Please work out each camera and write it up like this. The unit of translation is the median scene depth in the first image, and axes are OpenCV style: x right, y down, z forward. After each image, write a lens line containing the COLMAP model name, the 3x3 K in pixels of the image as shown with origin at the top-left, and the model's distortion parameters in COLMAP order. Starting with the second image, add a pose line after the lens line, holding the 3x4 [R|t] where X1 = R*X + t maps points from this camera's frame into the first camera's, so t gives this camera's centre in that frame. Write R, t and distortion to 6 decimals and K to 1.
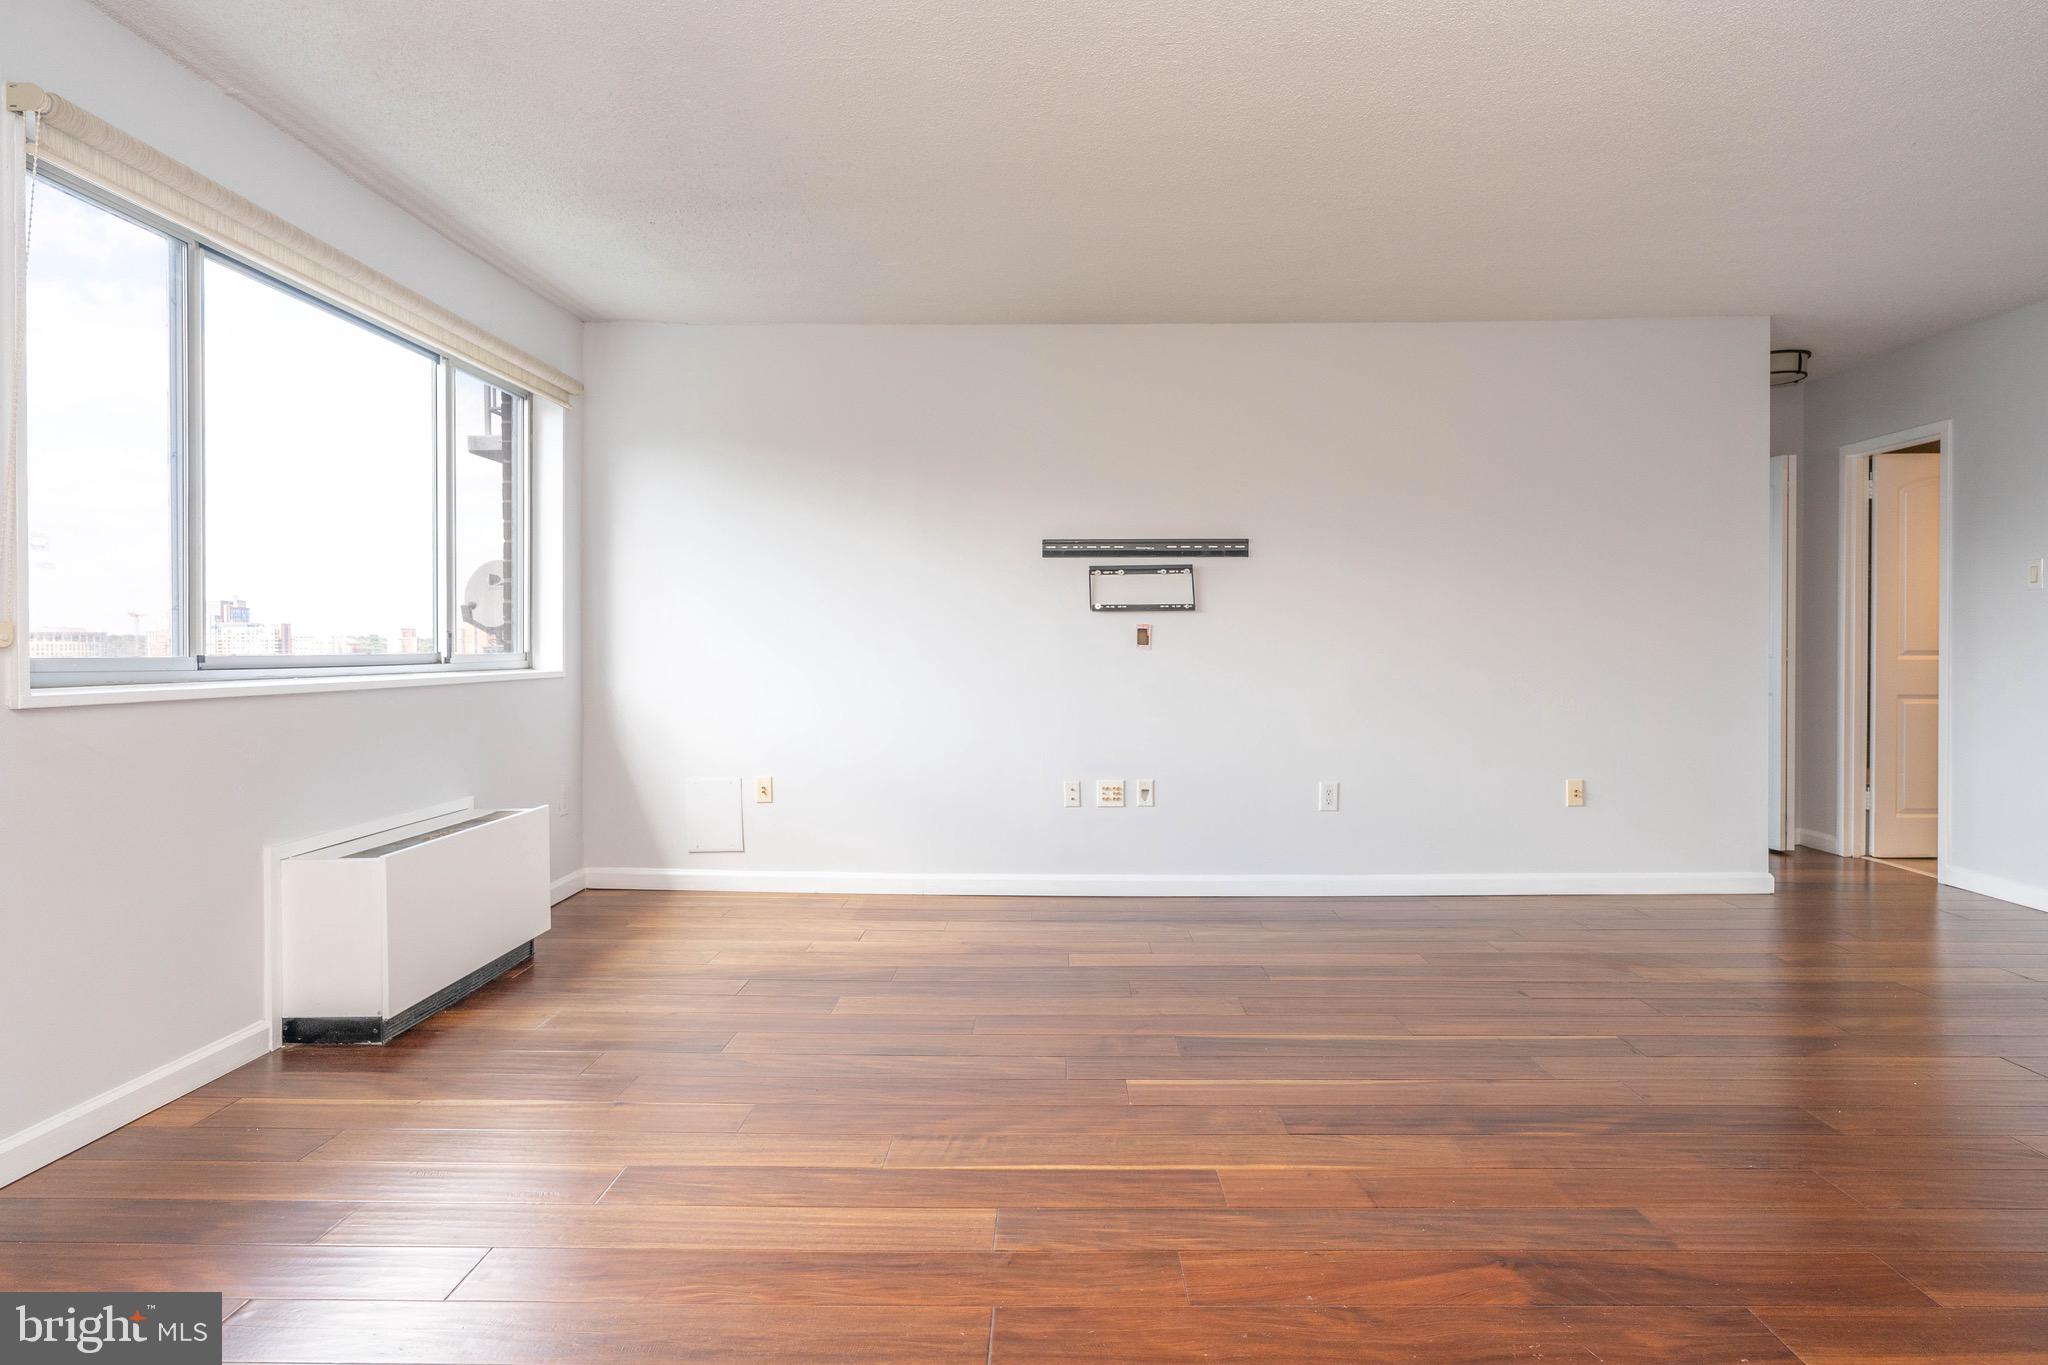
lens RADIAL K [[1034.9, 0, 1107.7], [0, 1034.9, 650.5], [0, 0, 1]] dist [0.003224, -0.000208]
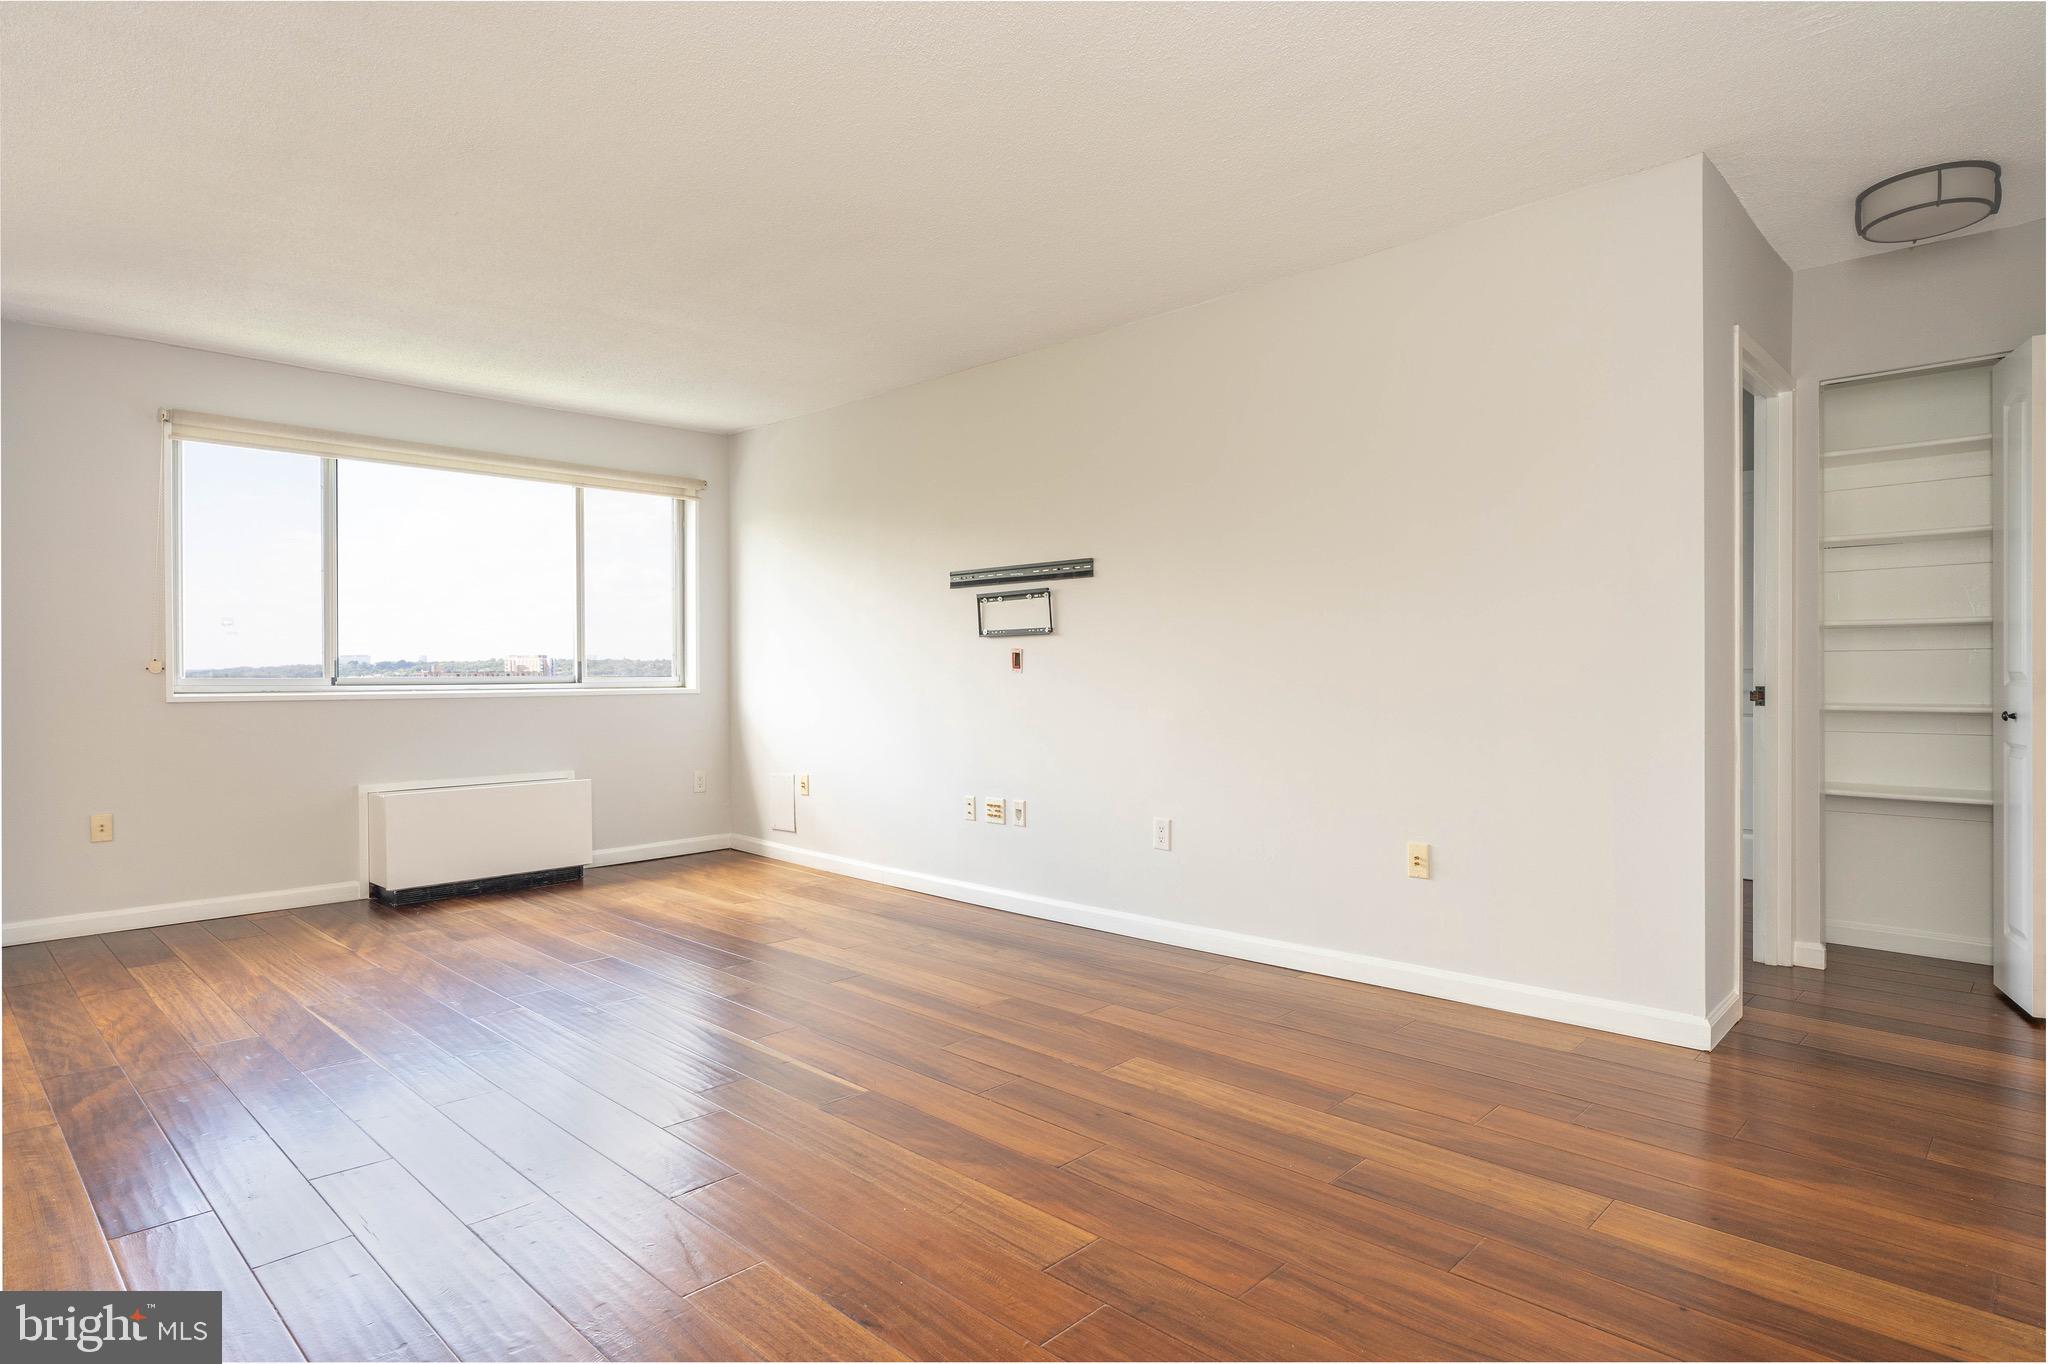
lens RADIAL K [[1034.9, 0, 1029.5], [0, 1034.9, 667.7], [0, 0, 1]] dist [0.003224, -0.000208]
pose [[0.757288, -0.005107, -0.653061, 0.716901], [0.003052, 0.999986, -0.004280, -0.001781], [0.653074, 0.001248, 0.757293, 0.230128]]
